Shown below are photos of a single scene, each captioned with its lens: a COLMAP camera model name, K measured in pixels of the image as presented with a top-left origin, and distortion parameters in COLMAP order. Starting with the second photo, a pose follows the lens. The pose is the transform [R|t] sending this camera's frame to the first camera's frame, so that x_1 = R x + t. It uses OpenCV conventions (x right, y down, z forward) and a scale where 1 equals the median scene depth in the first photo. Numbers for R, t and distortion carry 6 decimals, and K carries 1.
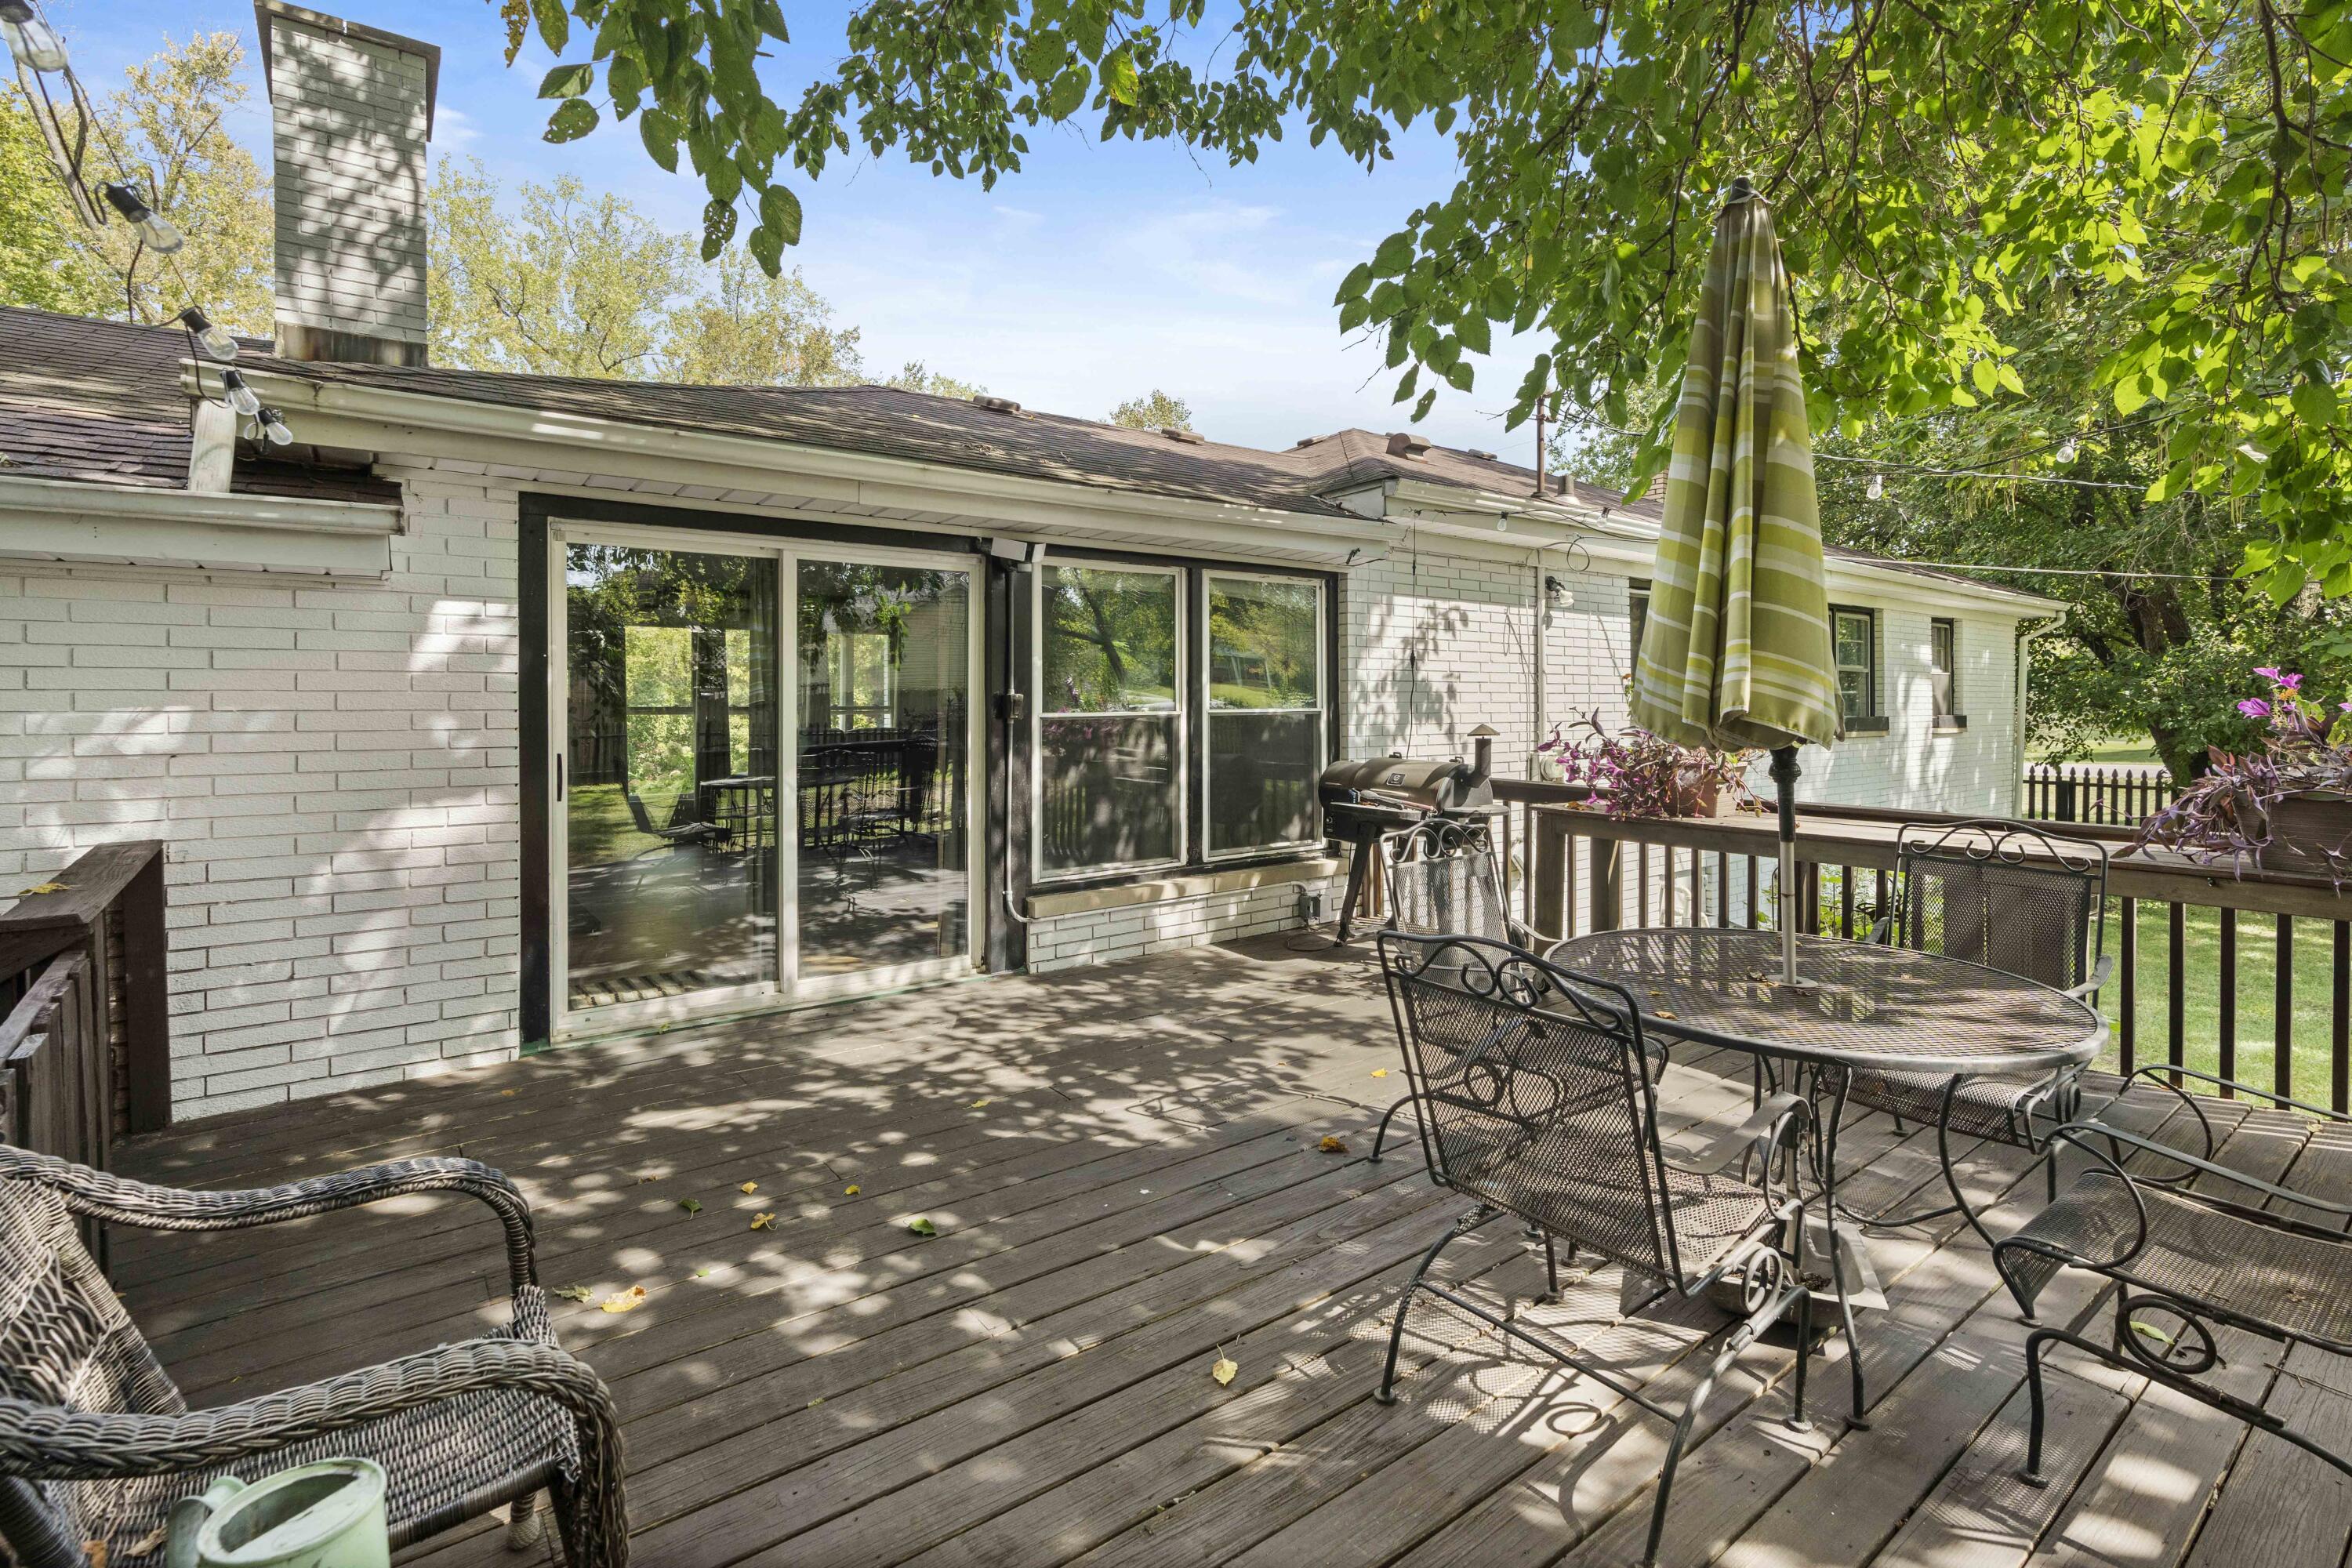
lens RADIAL K [[1093.1, 0, 1162.7], [0, 1093.1, 720.5], [0, 0, 1]] dist [-0.003267, 0.002522]
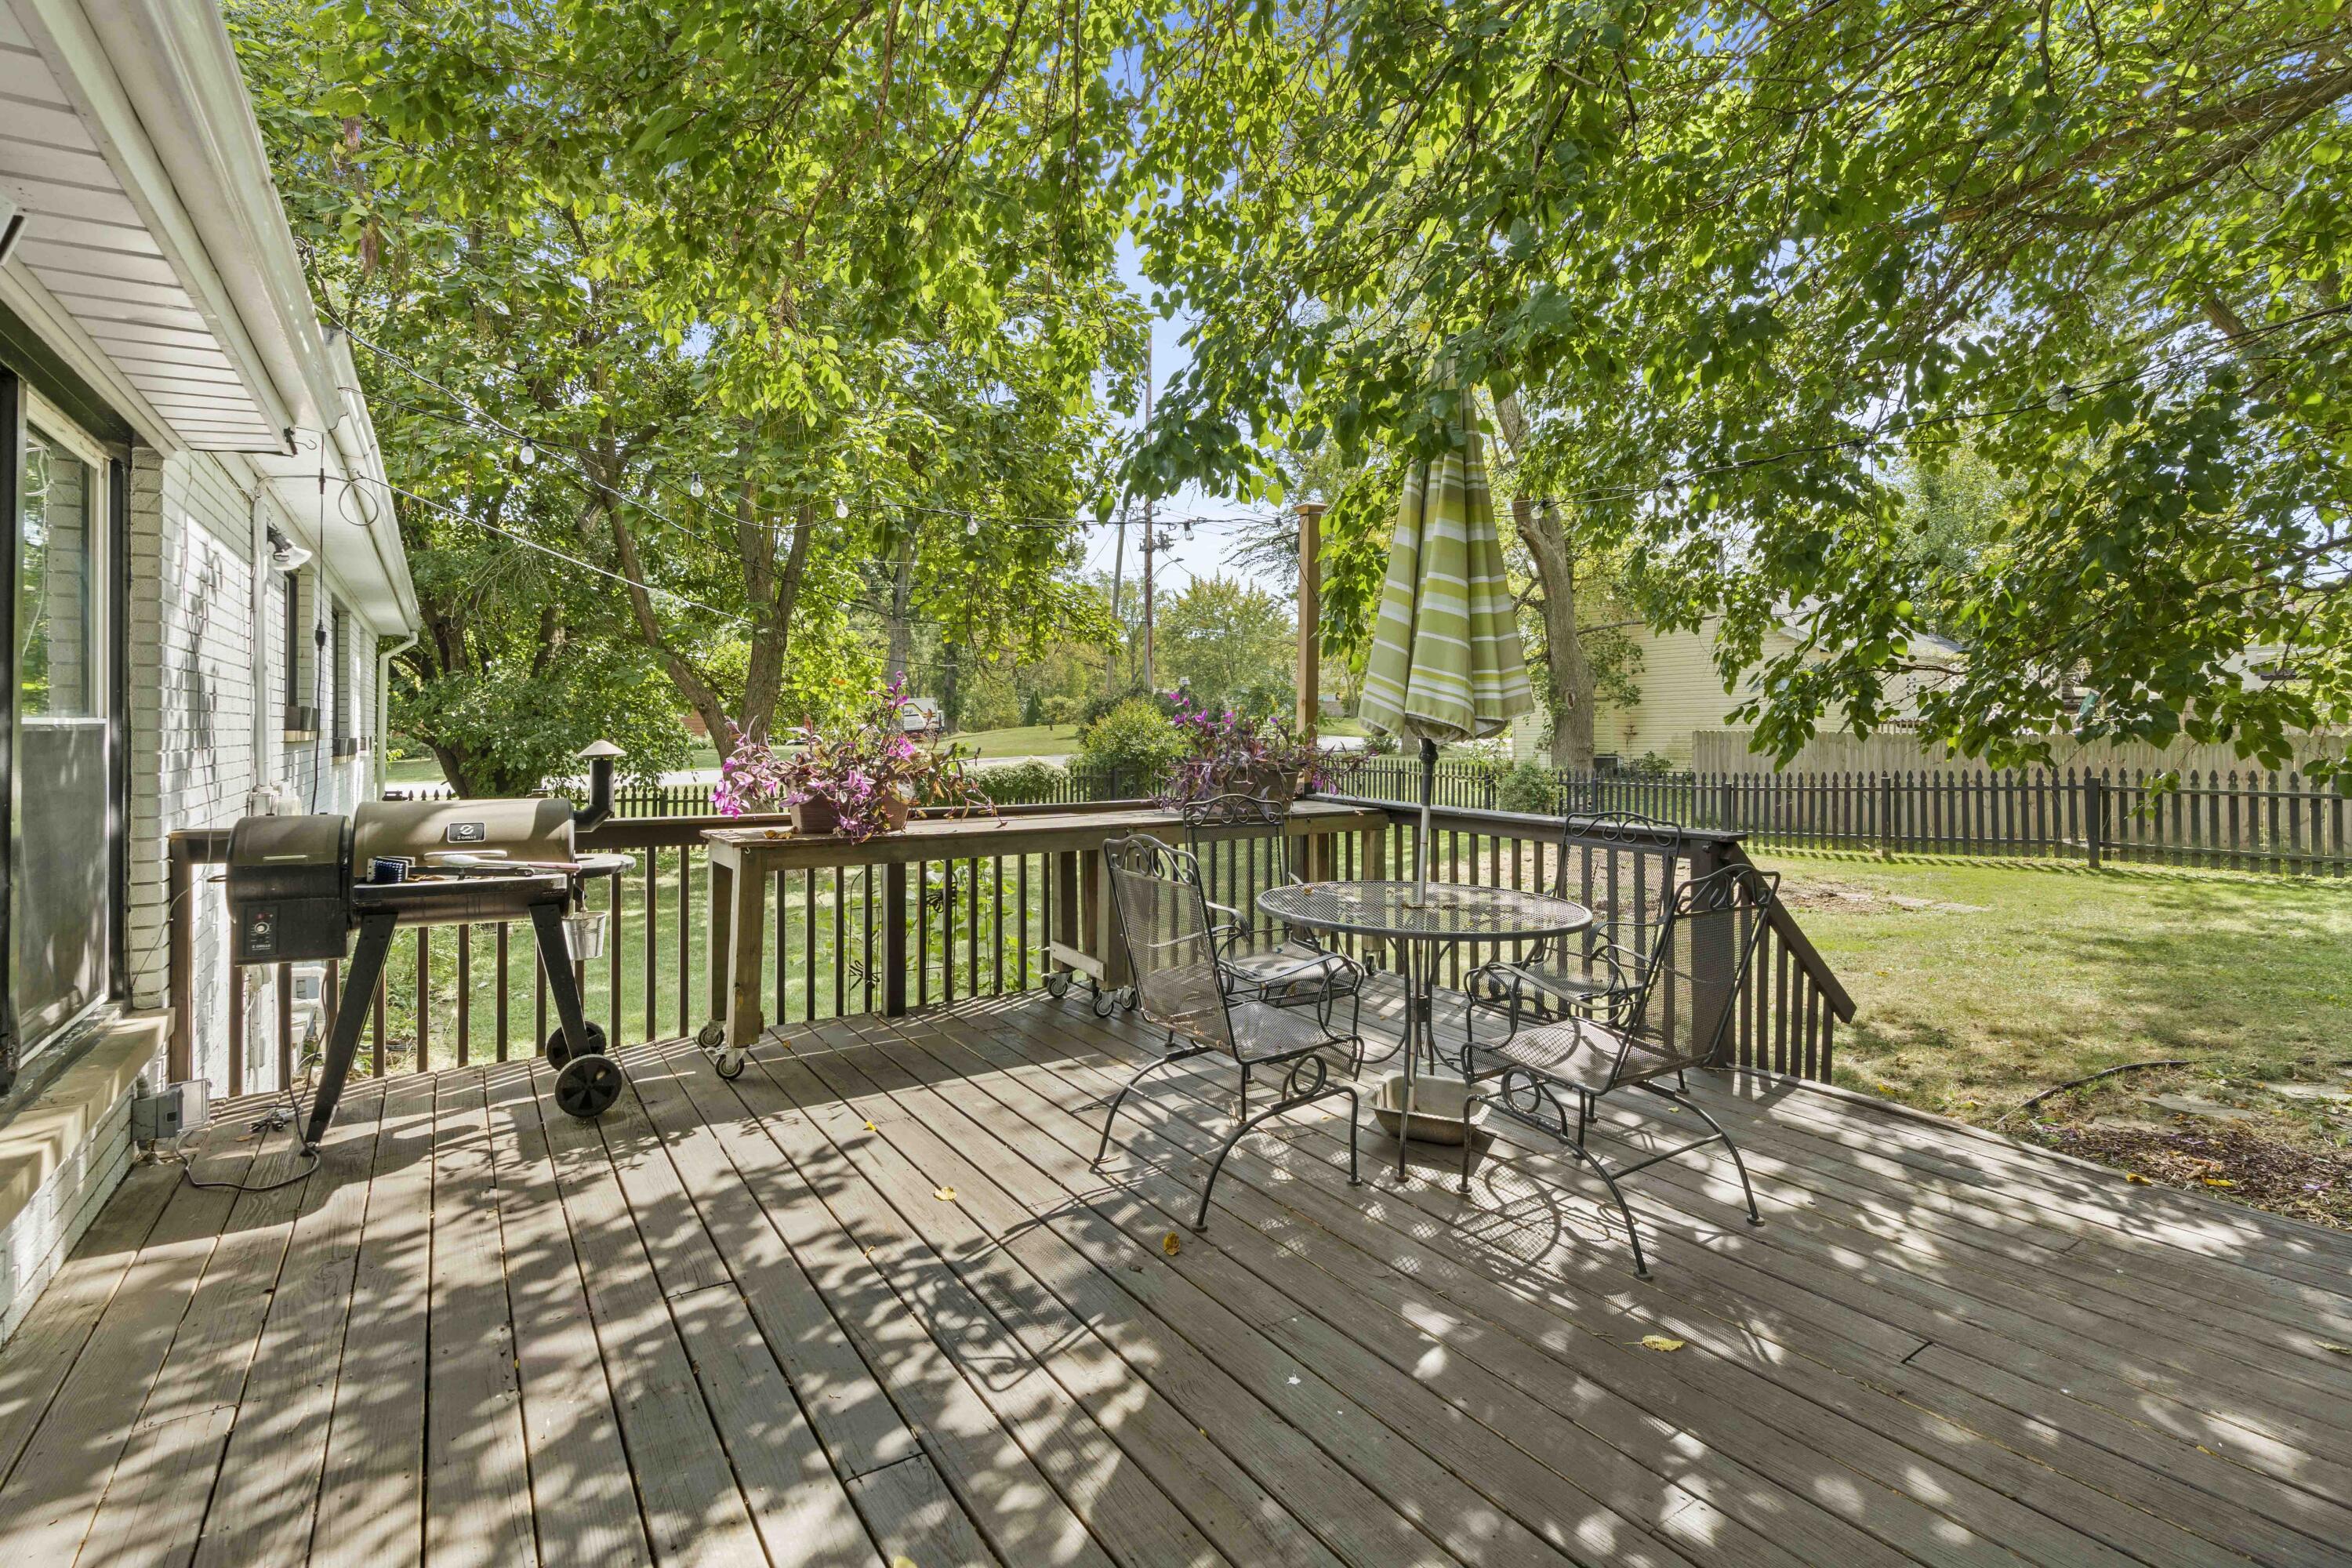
lens RADIAL K [[1093.1, 0, 1202.8], [0, 1093.1, 733.2], [0, 0, 1]] dist [-0.003267, 0.002522]
pose [[0.038482, -0.008255, 0.999225, -0.632929], [0.013248, 0.999882, 0.007750, -0.009750], [-0.999171, 0.012939, 0.038587, 0.869322]]
